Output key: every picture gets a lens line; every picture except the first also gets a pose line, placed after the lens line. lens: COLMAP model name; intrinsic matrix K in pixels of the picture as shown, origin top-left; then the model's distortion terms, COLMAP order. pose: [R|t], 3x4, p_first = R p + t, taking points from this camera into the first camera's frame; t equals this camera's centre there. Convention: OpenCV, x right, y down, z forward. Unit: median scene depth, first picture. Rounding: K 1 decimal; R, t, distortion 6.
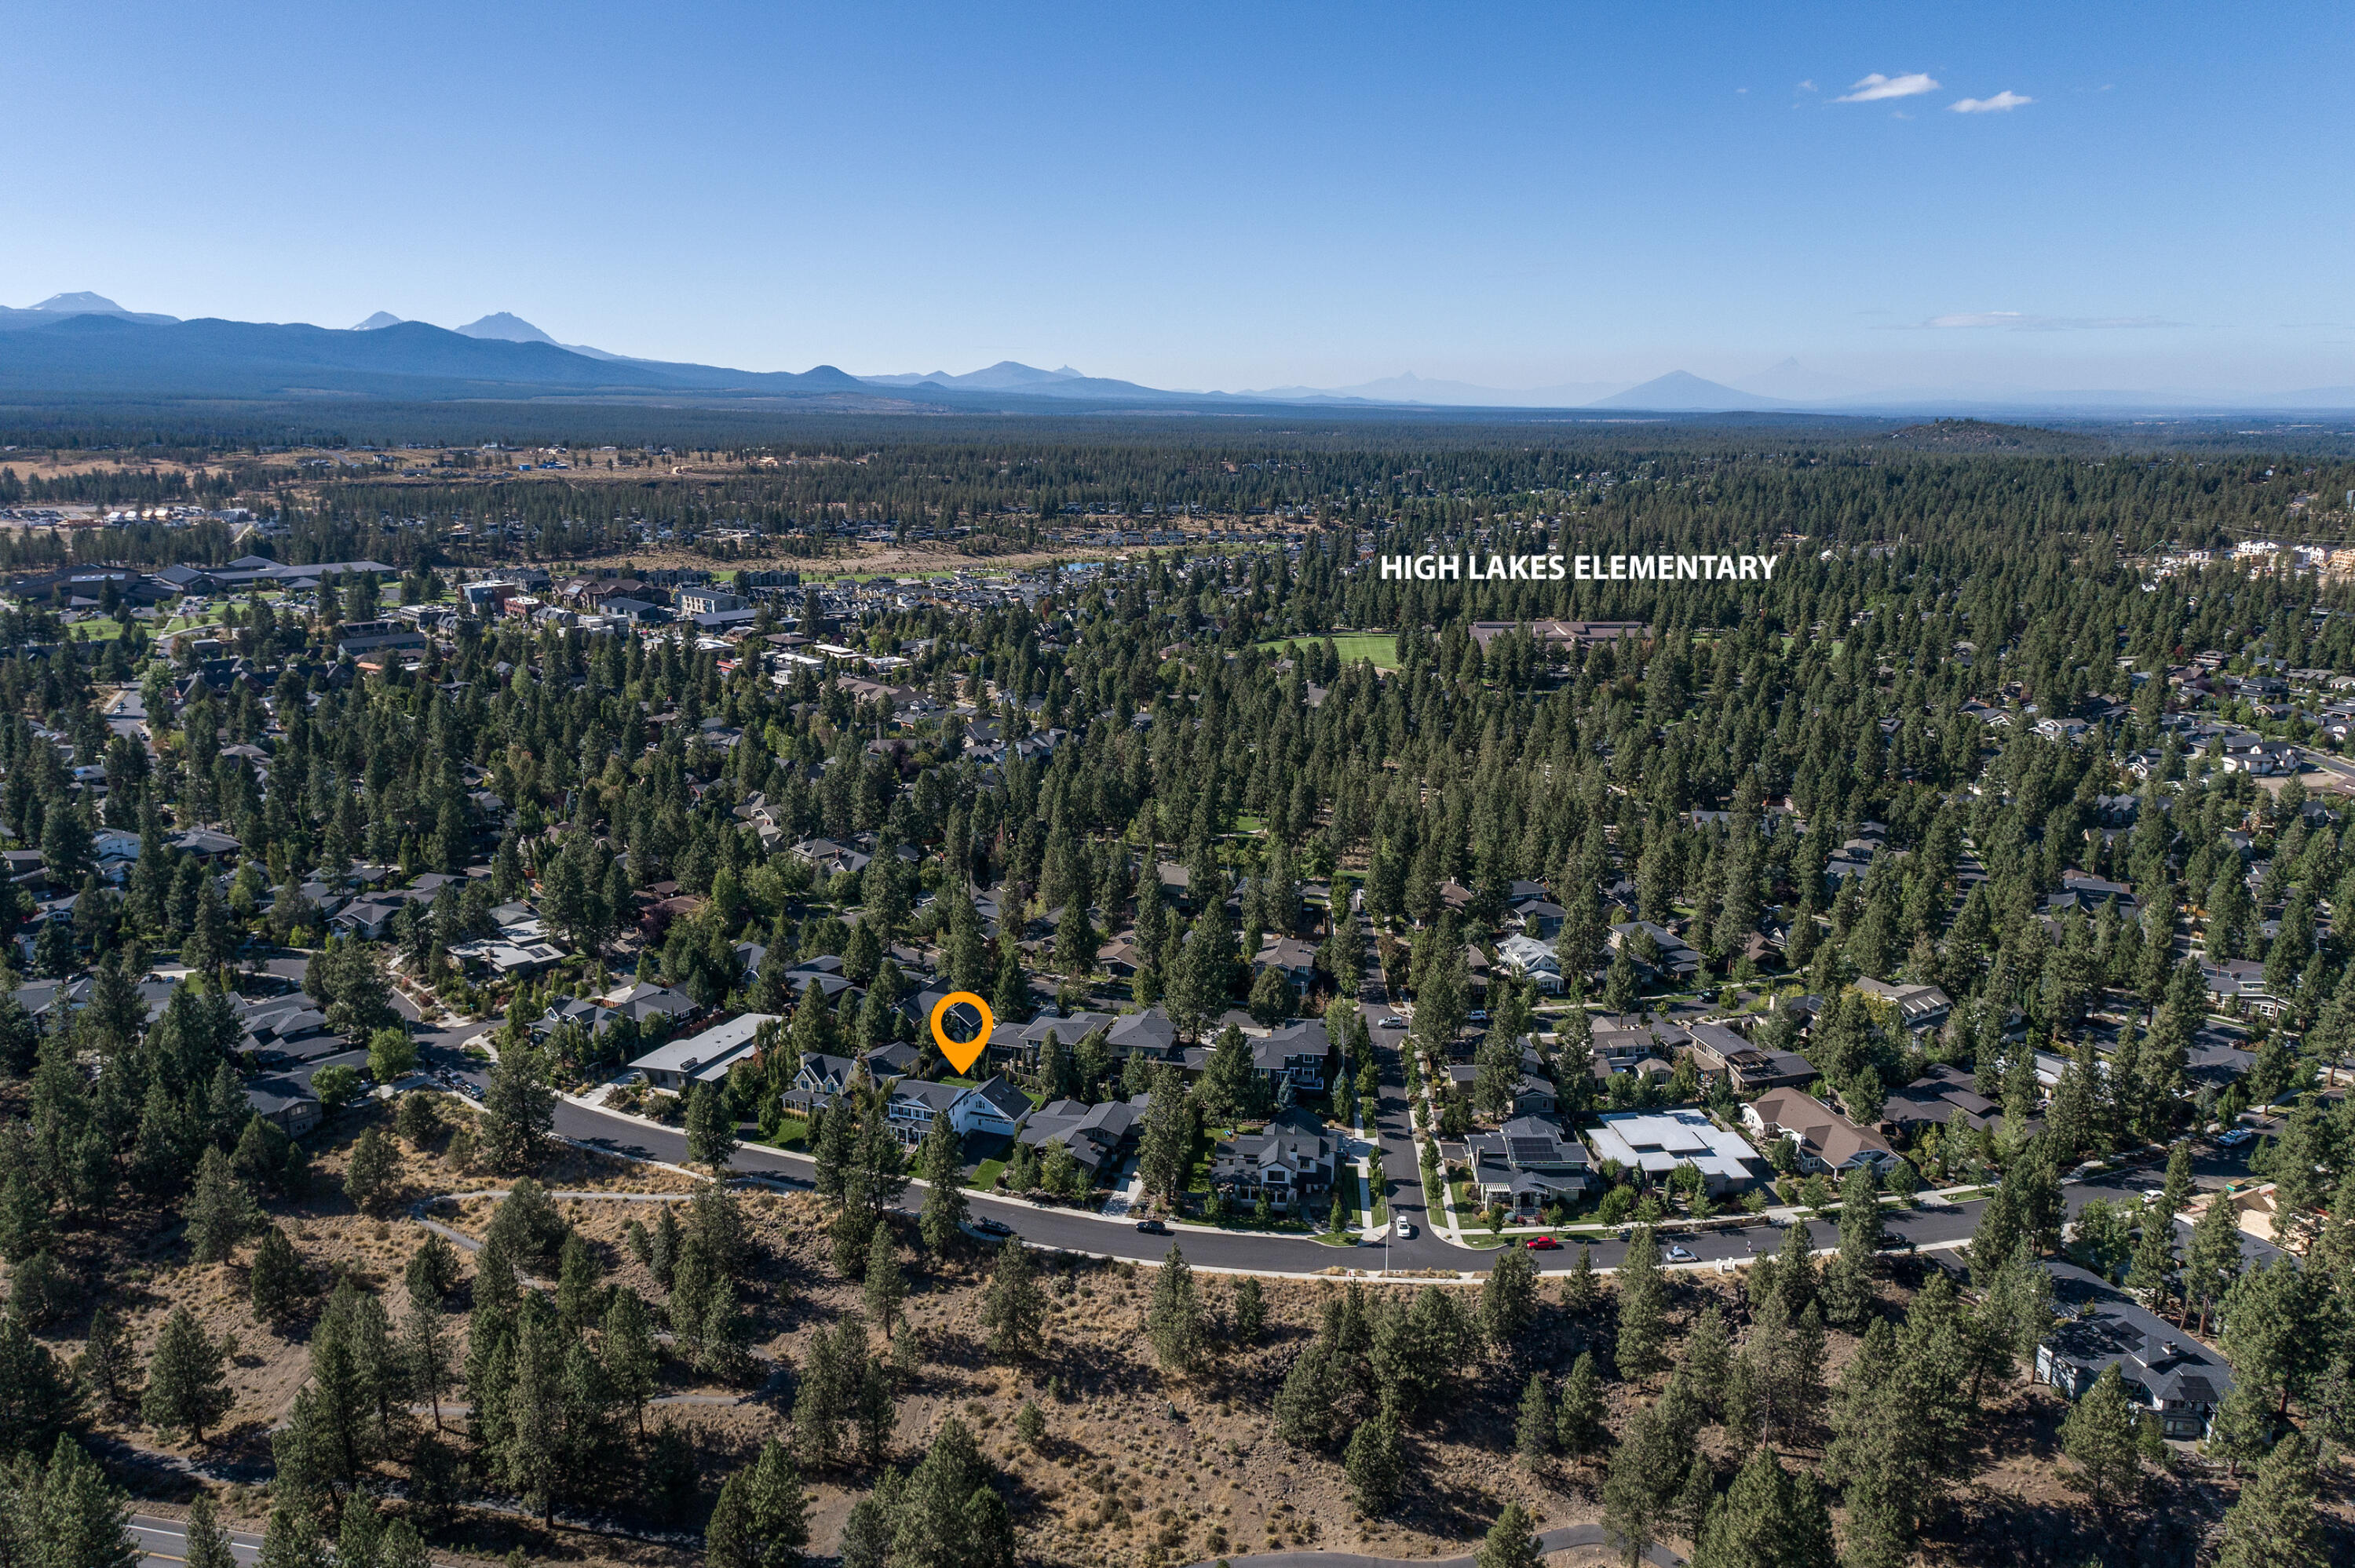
lens RADIAL K [[1620.3, 0, 1157.5], [0, 1620.3, 792.7], [0, 0, 1]] dist [0.001415, 0.013729]
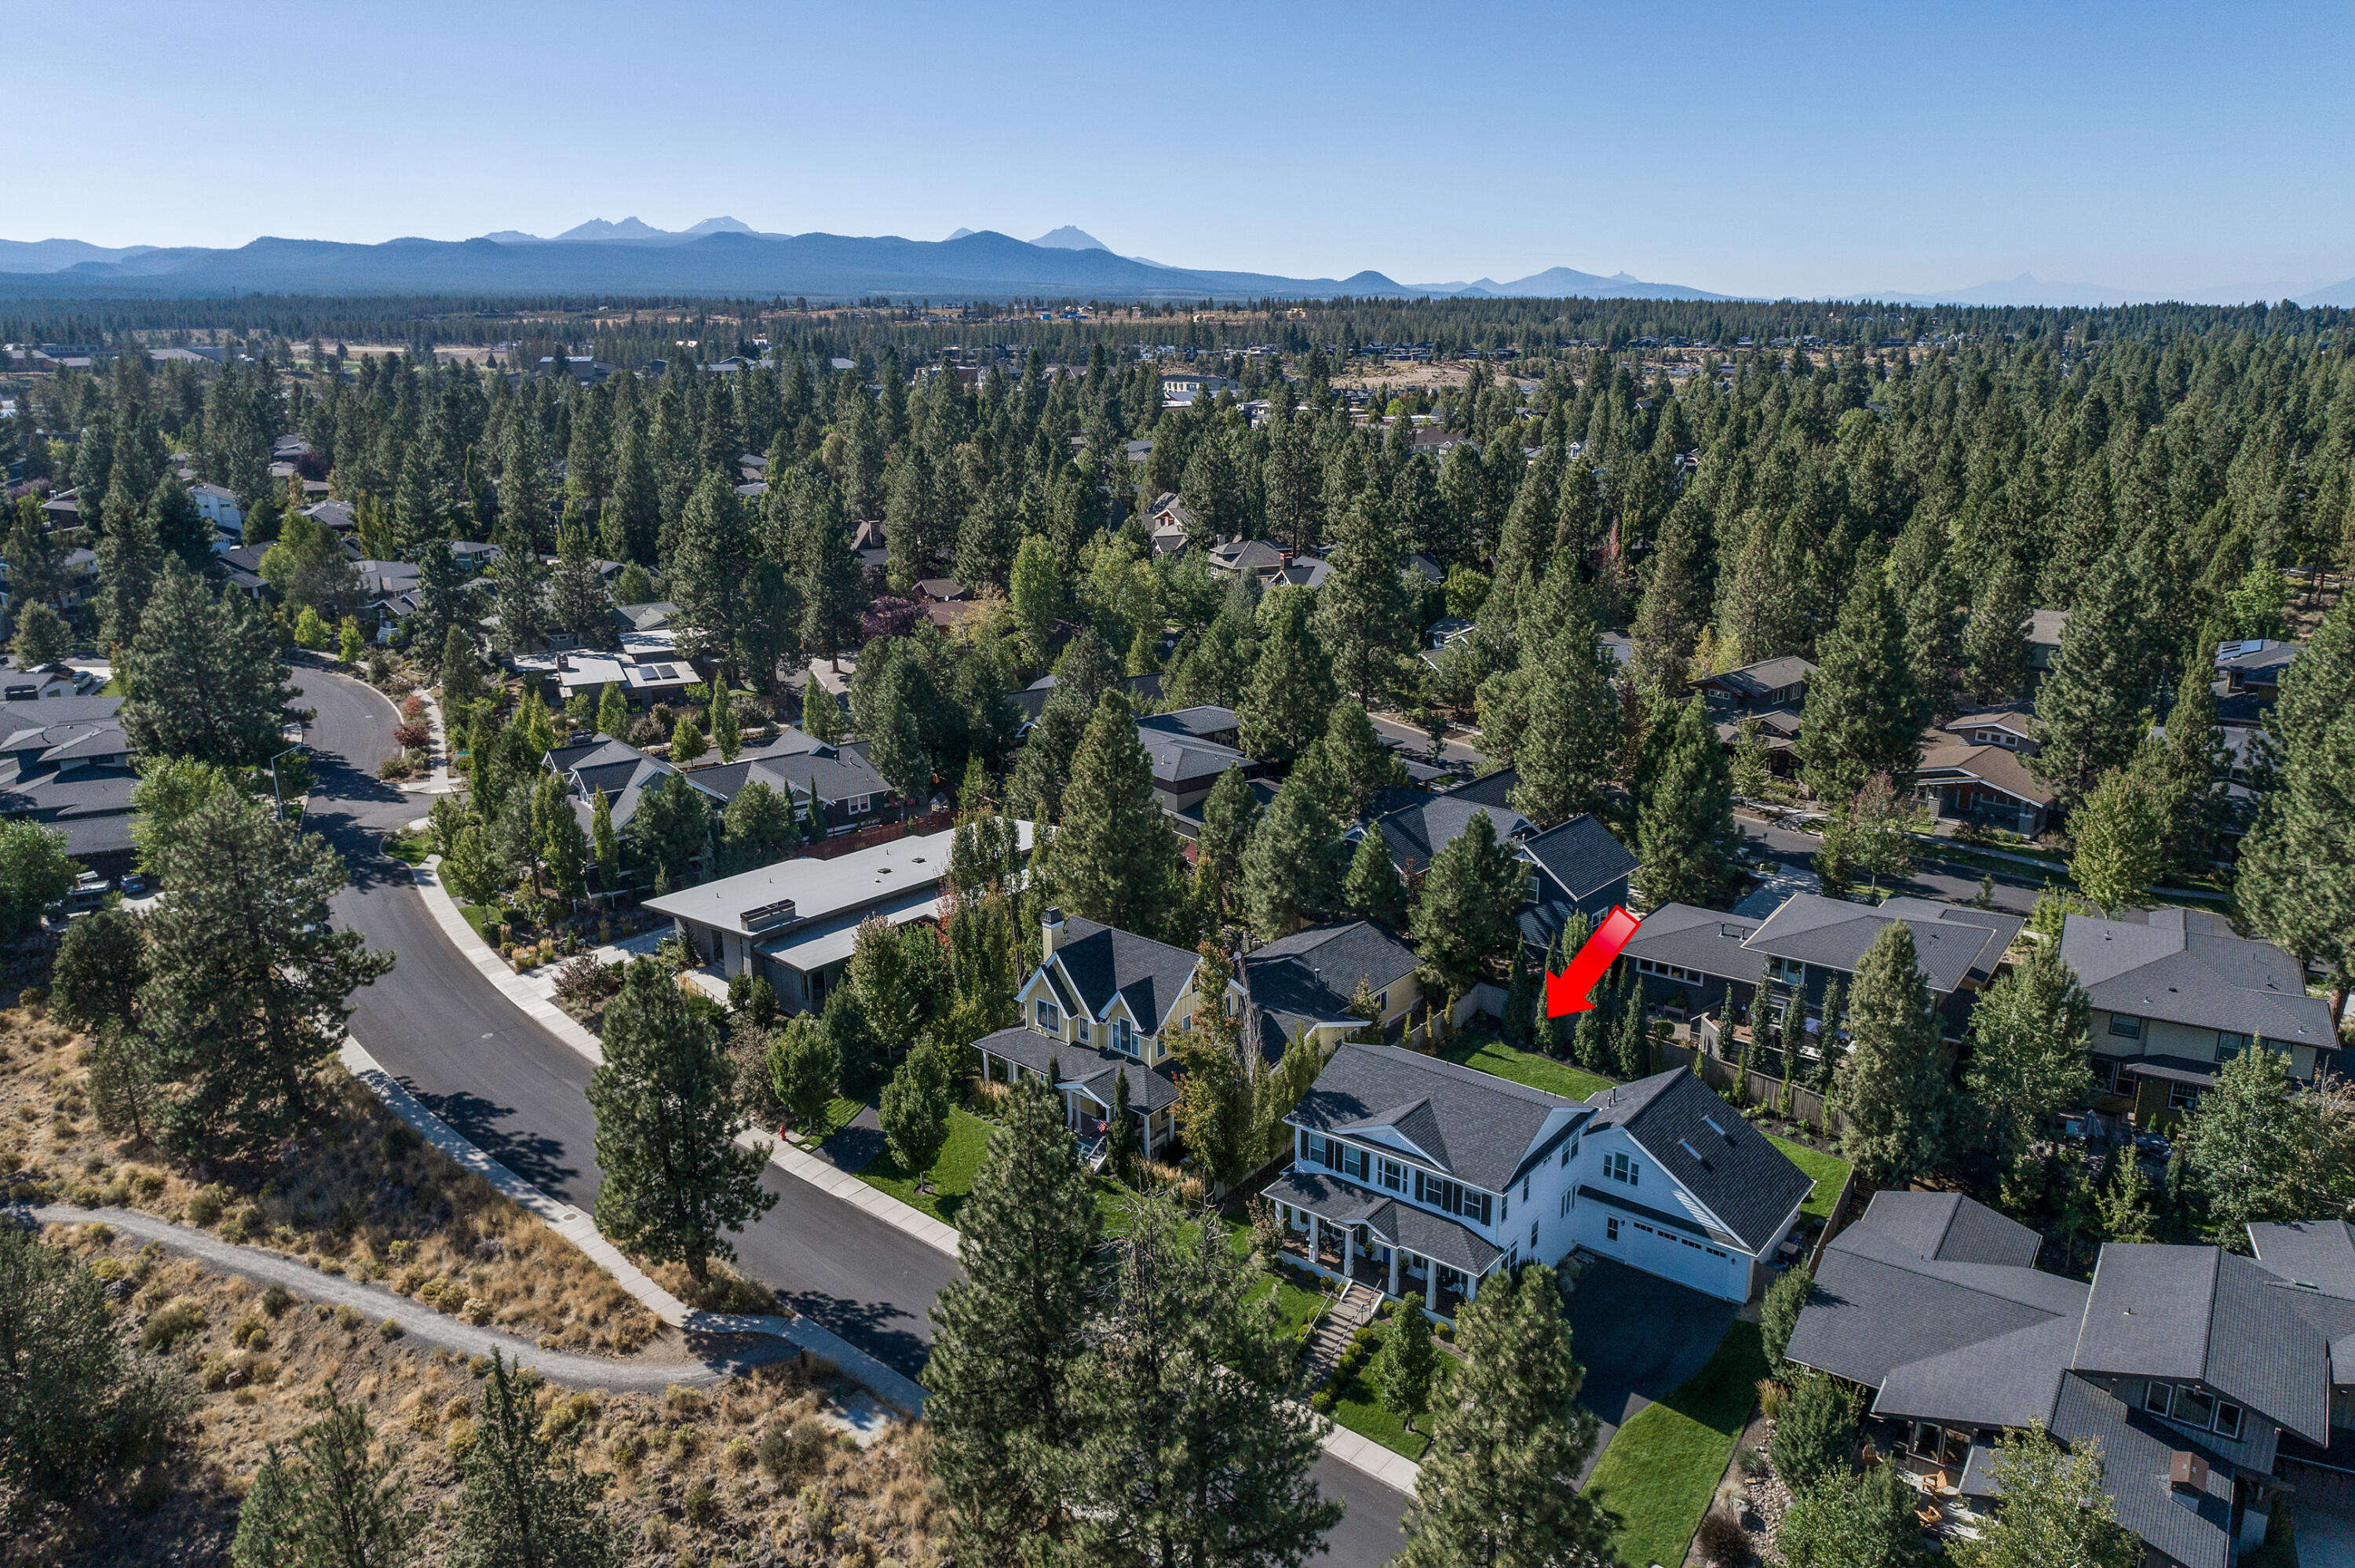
lens RADIAL K [[1620.3, 0, 1162.0], [0, 1620.3, 777.3], [0, 0, 1]] dist [0.001415, 0.013729]
pose [[0.949754, 0.082014, -0.302062, -0.103872], [-0.070308, 0.996299, 0.049444, 0.115560], [0.304999, -0.025722, 0.952005, 0.701269]]
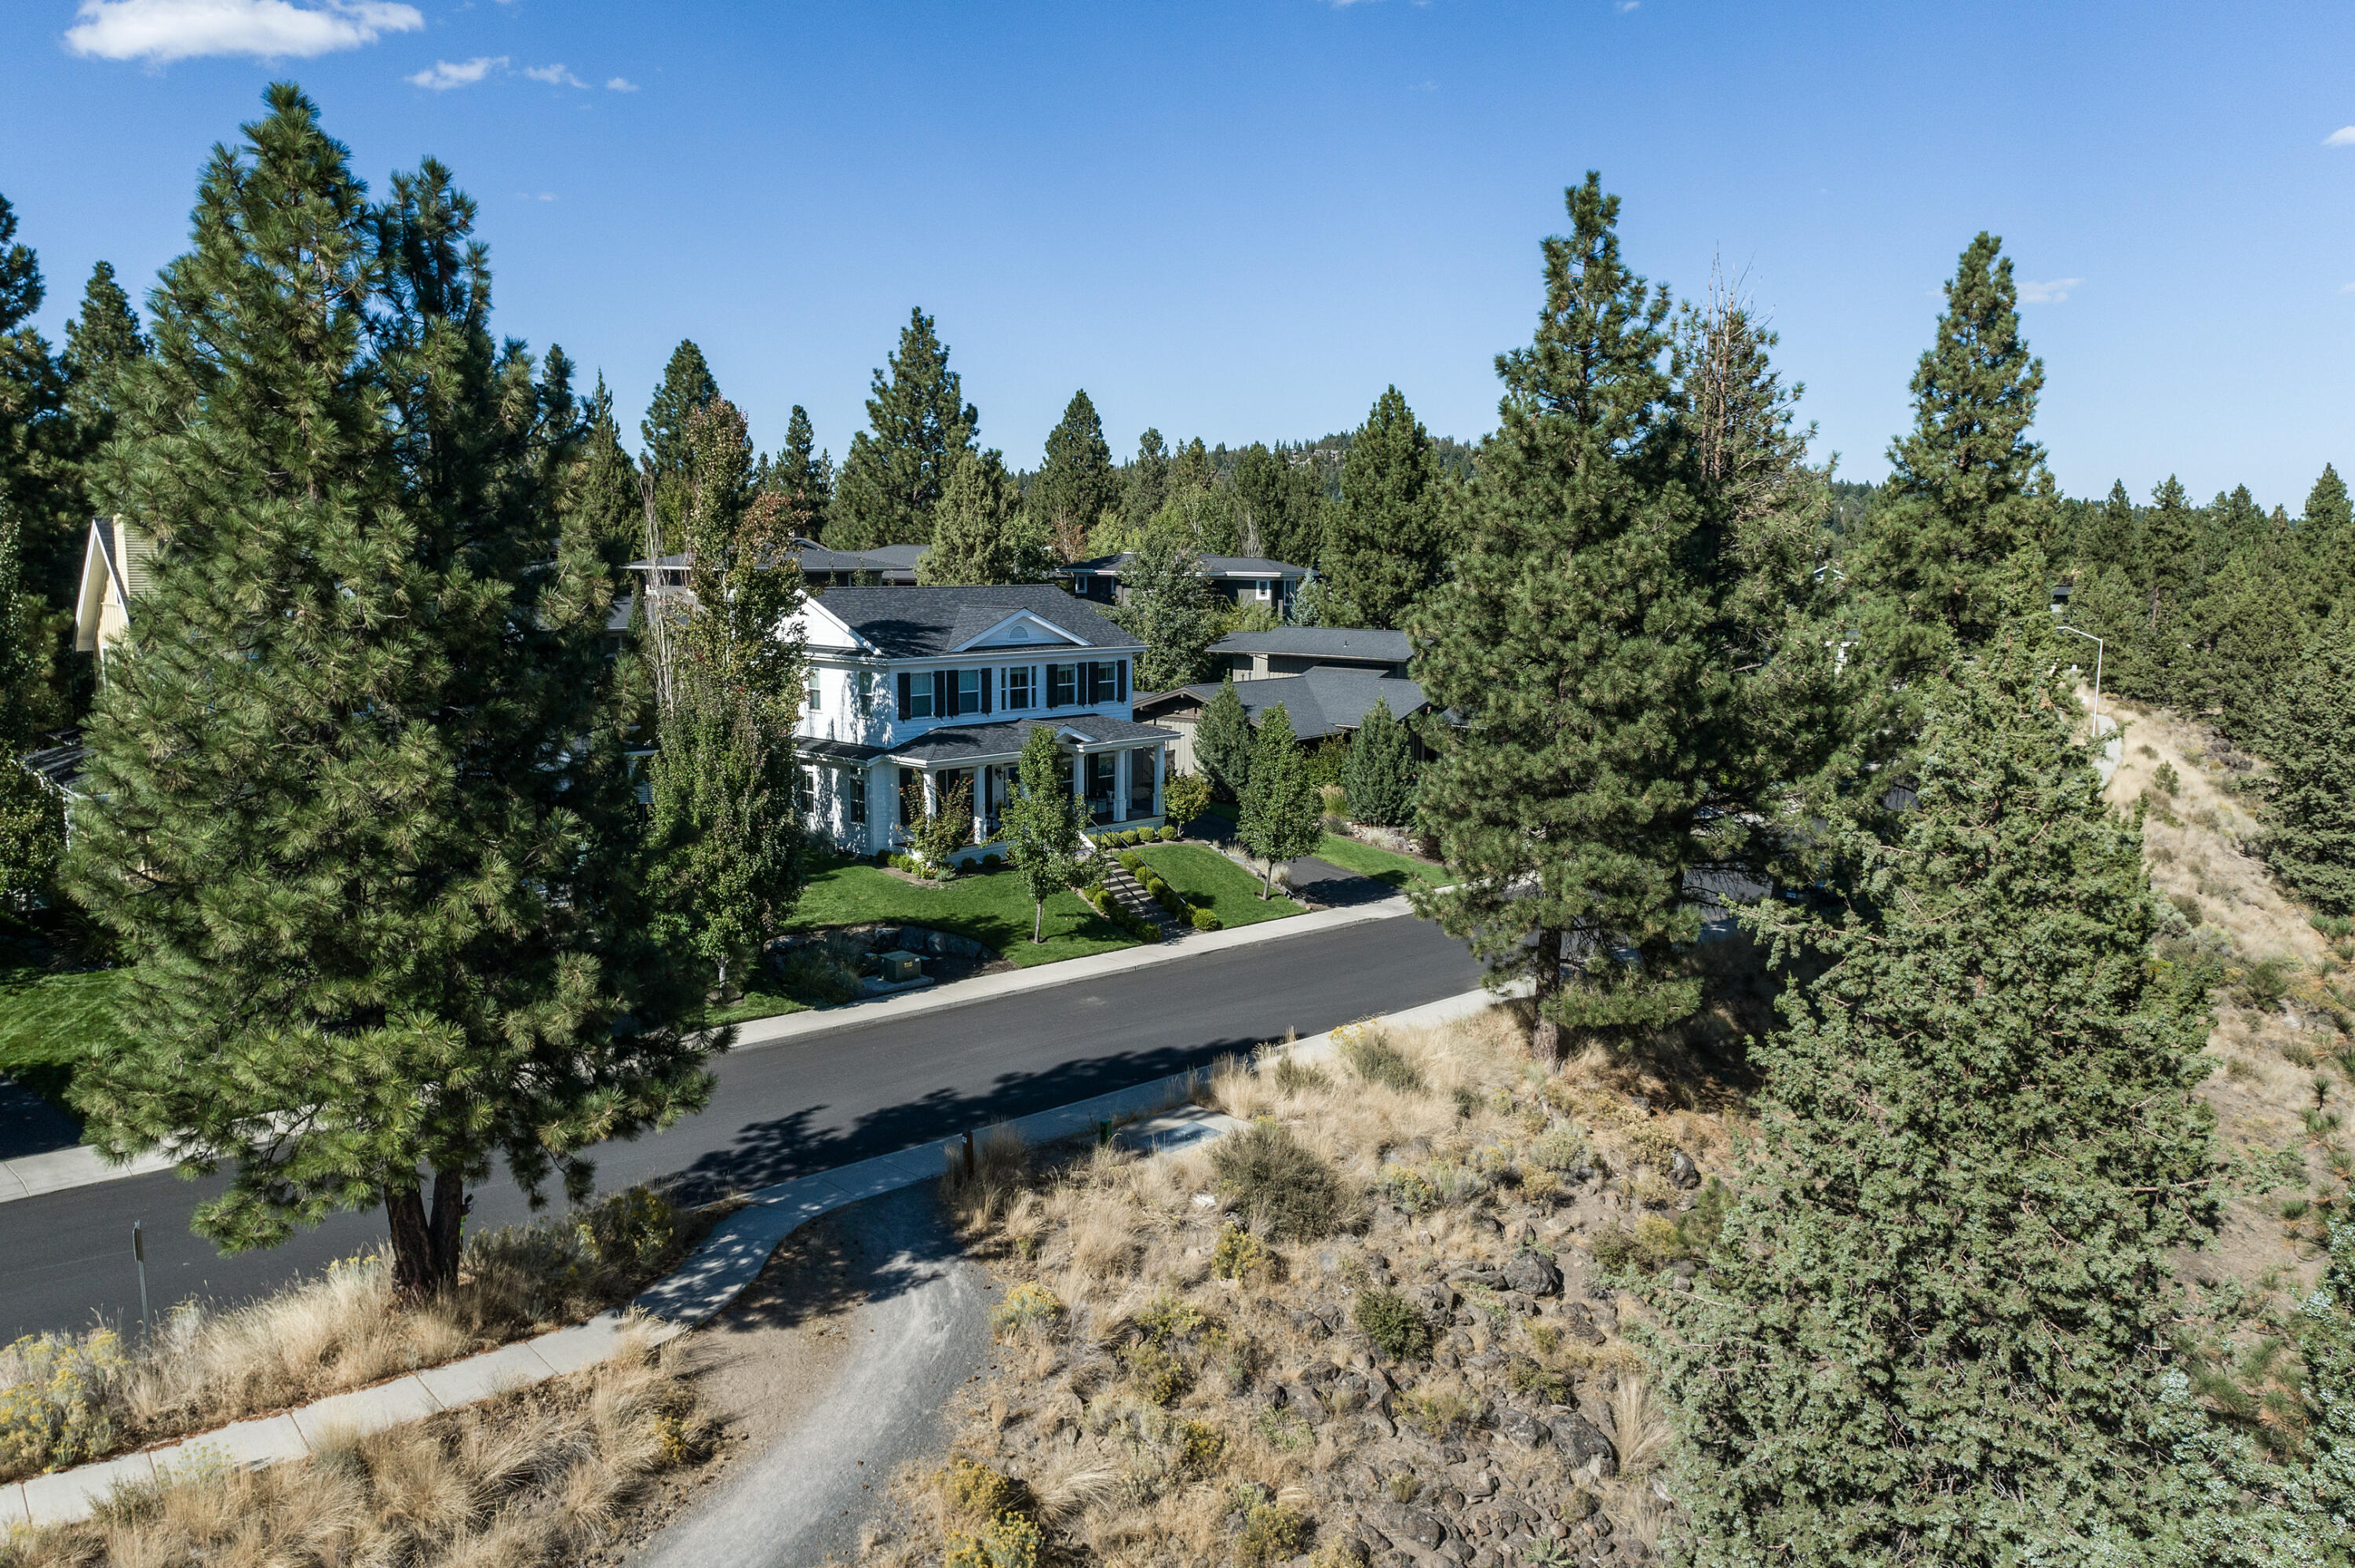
lens RADIAL K [[1620.3, 0, 1167.0], [0, 1620.3, 783.5], [0, 0, 1]] dist [0.001415, 0.013729]
pose [[0.410471, -0.117328, 0.904294, -0.312558], [0.207348, 0.977719, 0.032737, 0.198776], [-0.887987, 0.174066, 0.425653, 0.864911]]
